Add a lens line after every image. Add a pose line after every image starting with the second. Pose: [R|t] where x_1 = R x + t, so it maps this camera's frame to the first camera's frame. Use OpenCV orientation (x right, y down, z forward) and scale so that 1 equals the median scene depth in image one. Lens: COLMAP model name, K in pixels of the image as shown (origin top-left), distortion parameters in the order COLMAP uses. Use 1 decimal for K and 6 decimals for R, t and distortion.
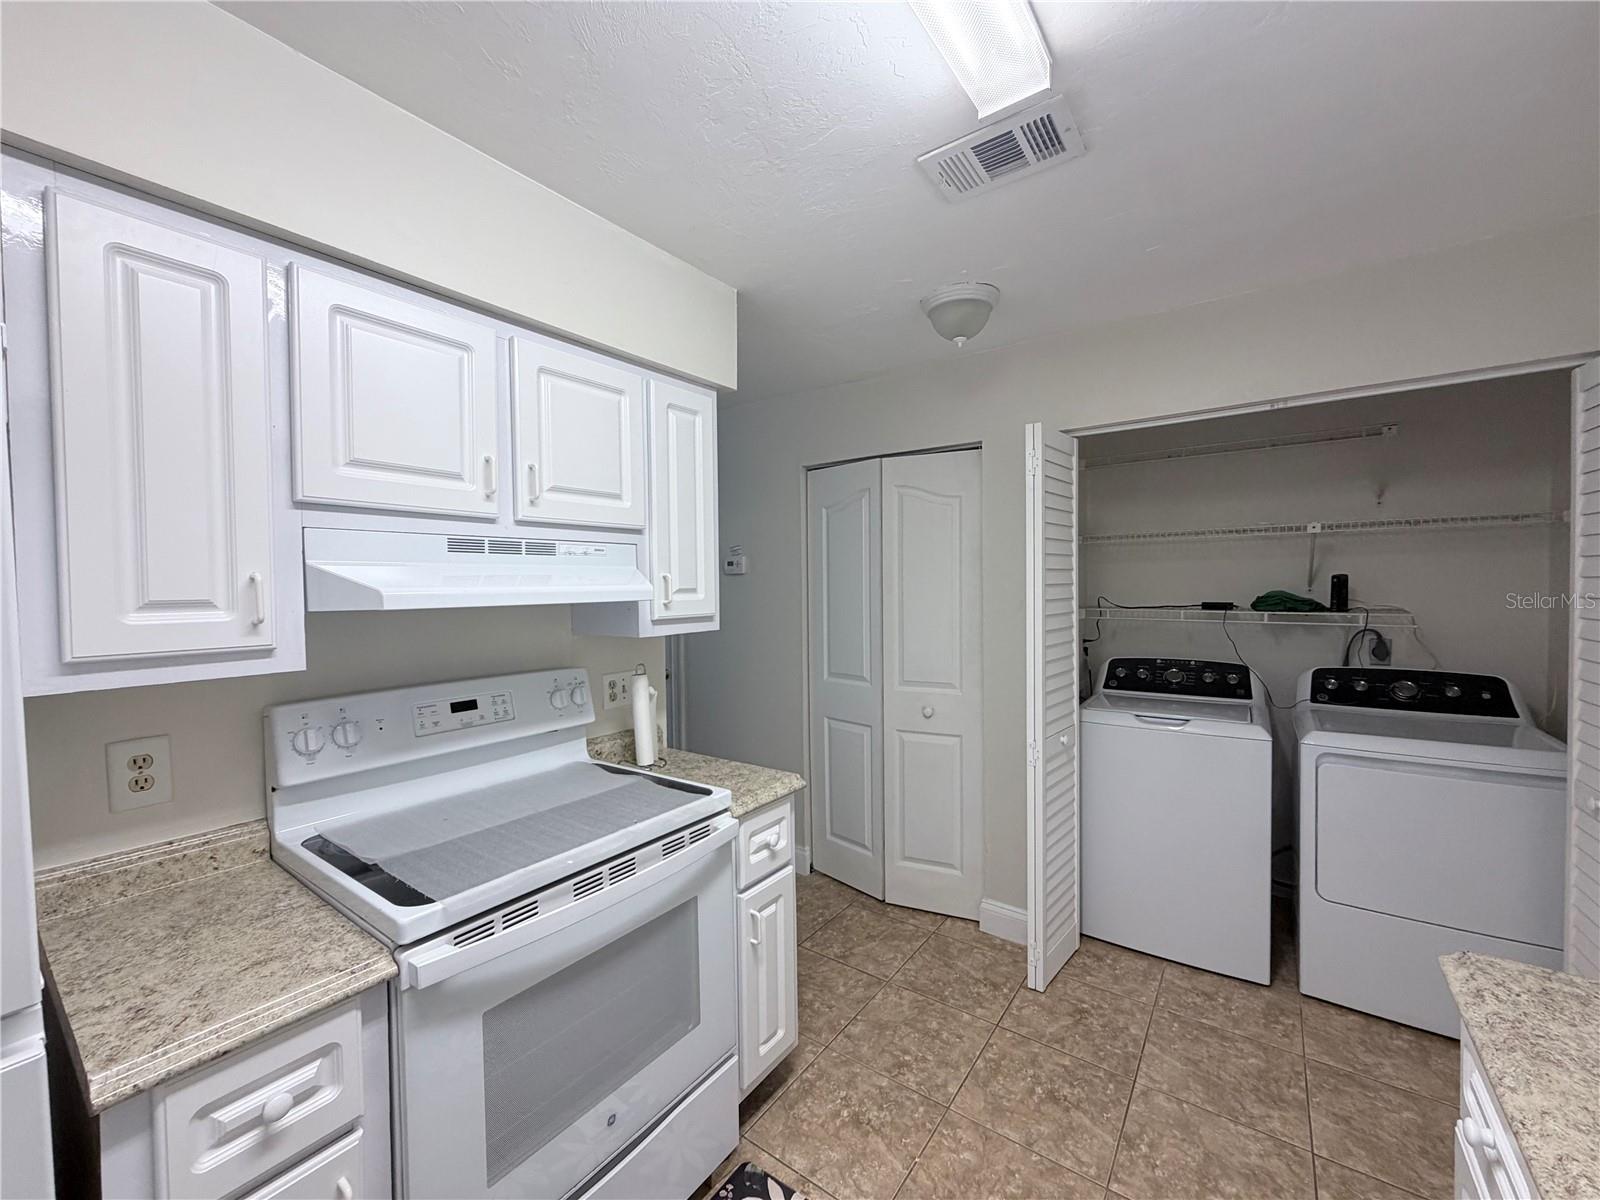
lens RADIAL K [[639.7, 0, 797.1], [0, 639.7, 599.6], [0, 0, 1]] dist [-0.001423, -0.000108]
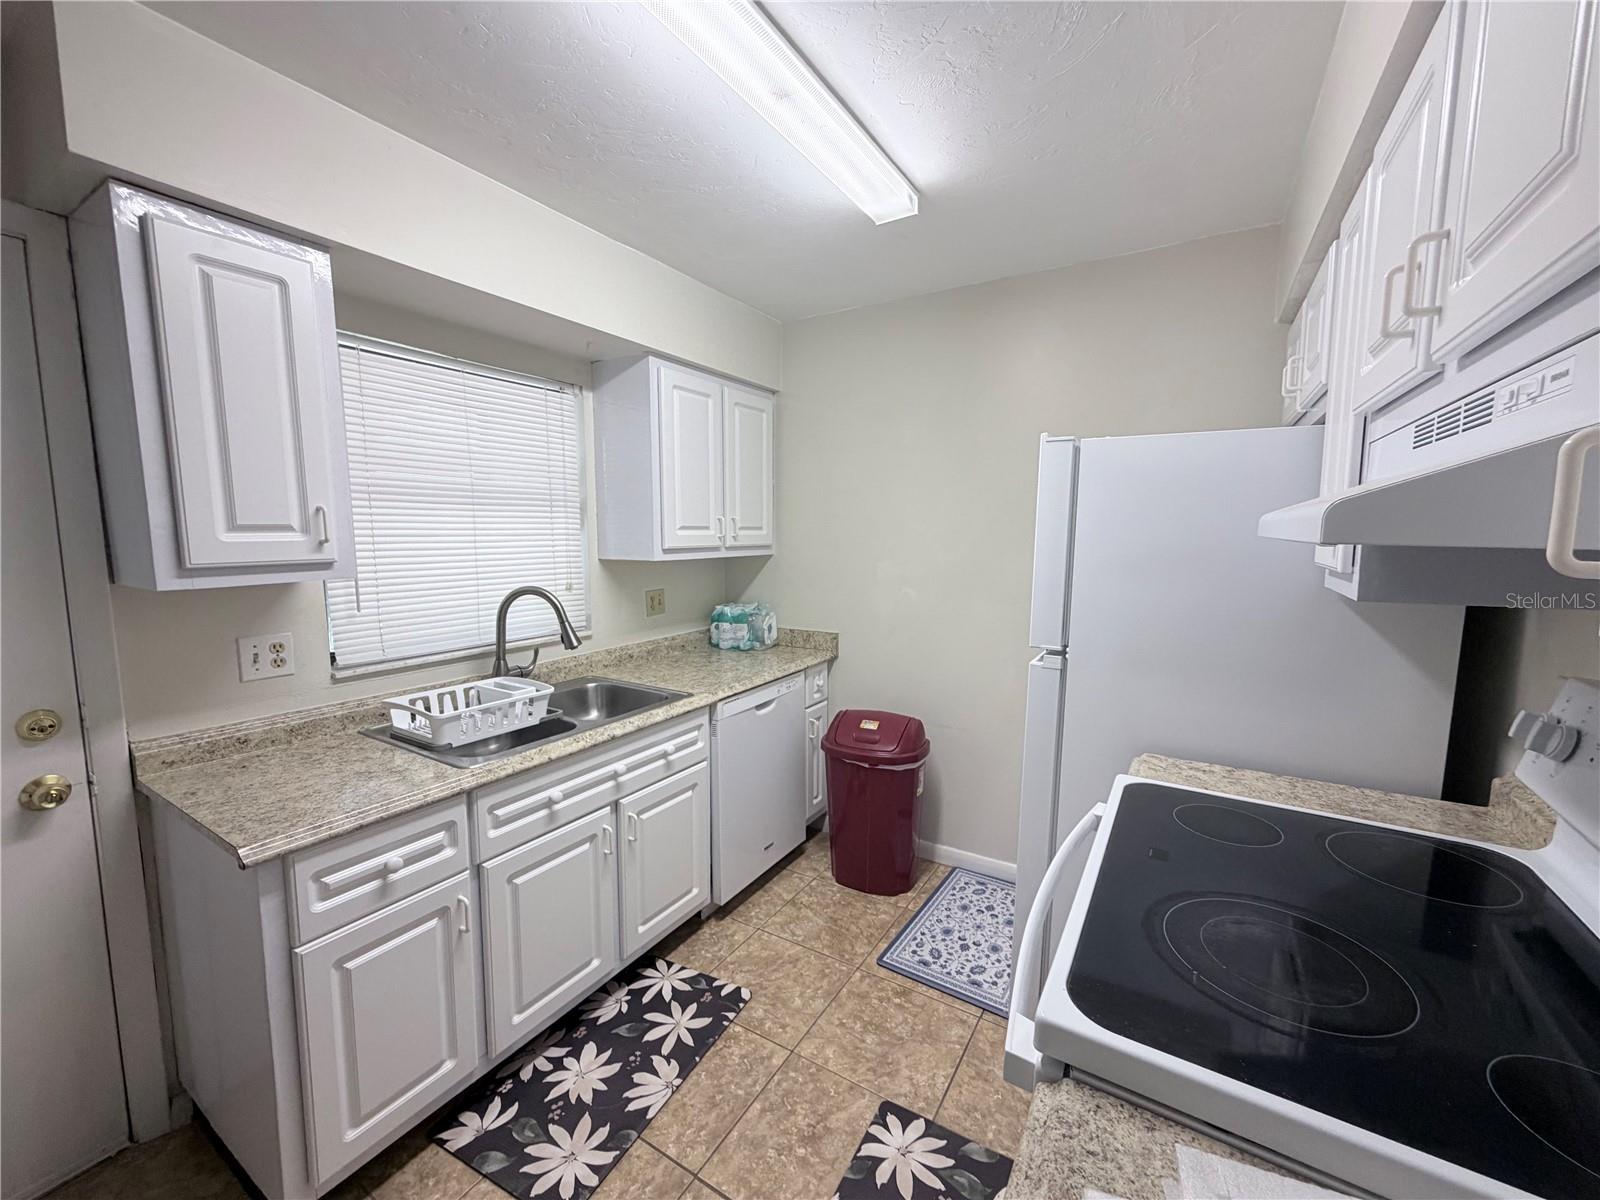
lens RADIAL K [[639.7, 0, 797.1], [0, 639.7, 599.6], [0, 0, 1]] dist [-0.001423, -0.000108]
pose [[-0.997432, 0.019883, -0.068810, 0.078057], [0.010608, 0.991109, 0.132627, -0.017164], [0.070835, 0.131556, -0.988775, 1.486655]]
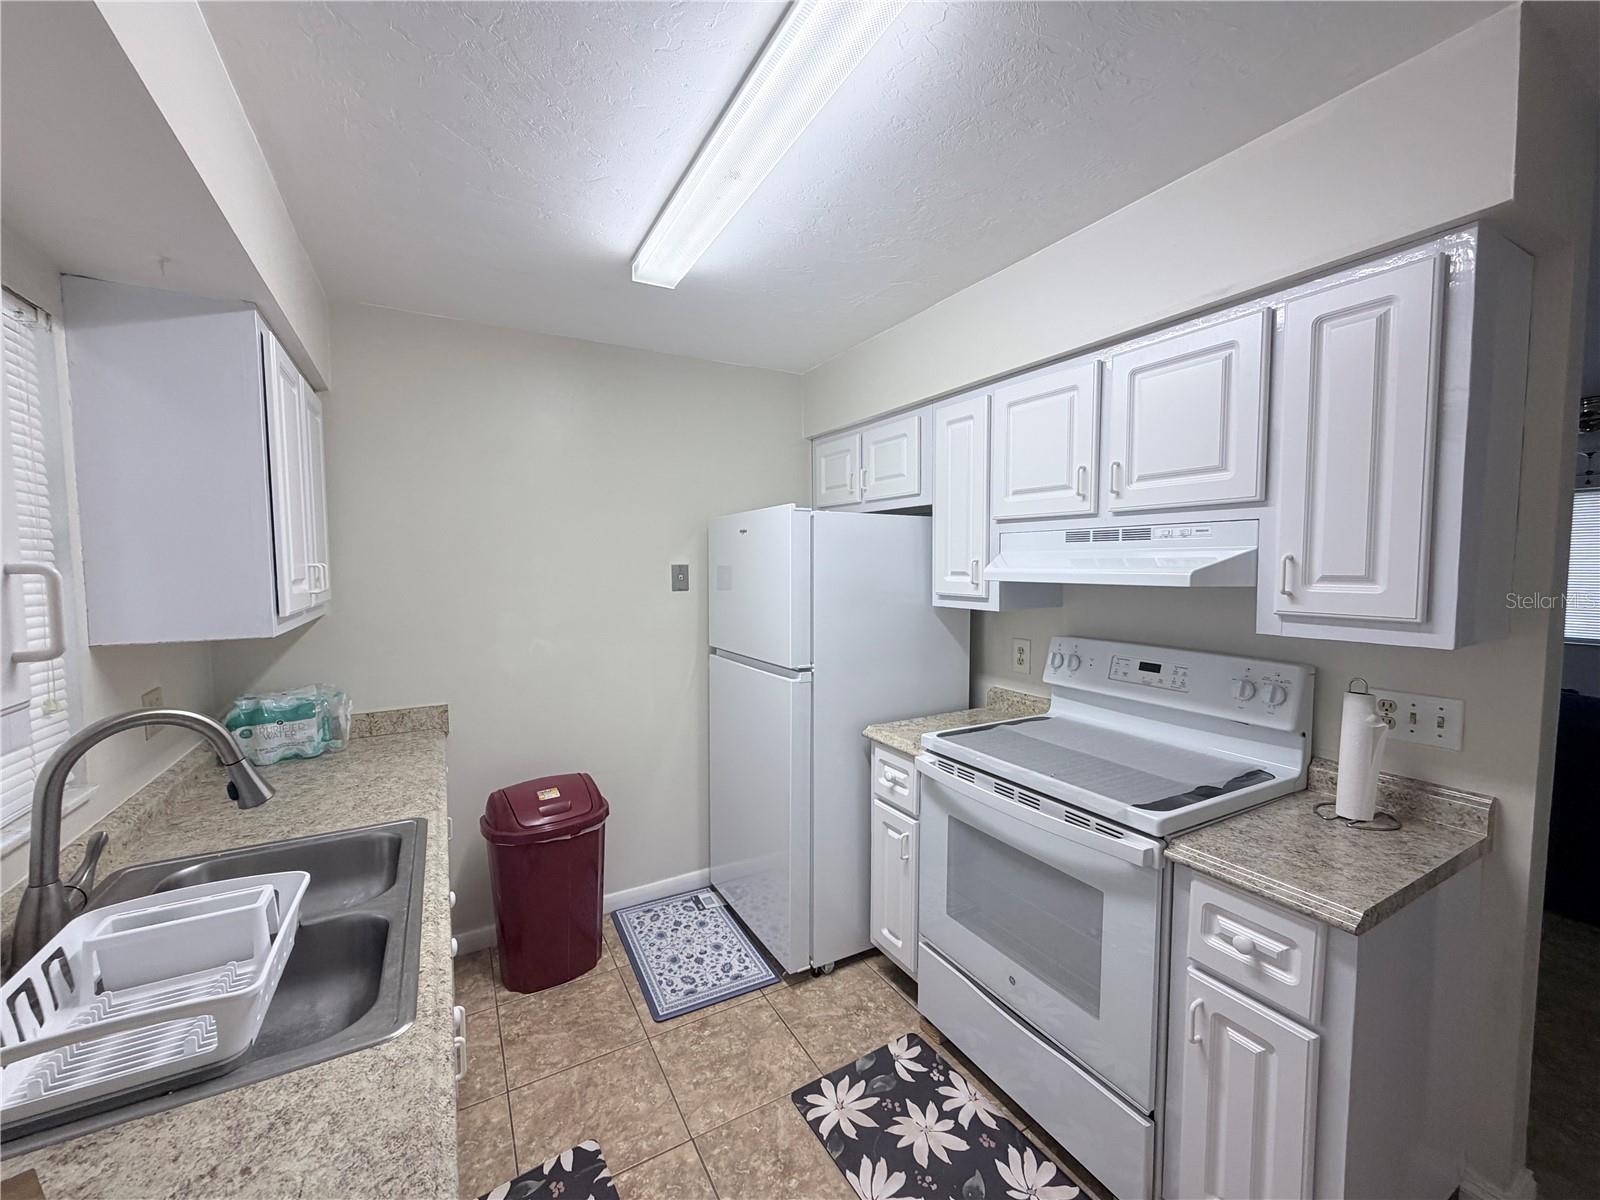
lens RADIAL K [[639.7, 0, 797.1], [0, 639.7, 599.6], [0, 0, 1]] dist [-0.001423, -0.000108]
pose [[-0.418019, 0.070693, -0.905683, 0.909608], [-0.010441, 0.996528, 0.082604, -0.055473], [0.908378, 0.043987, -0.415830, 0.992306]]
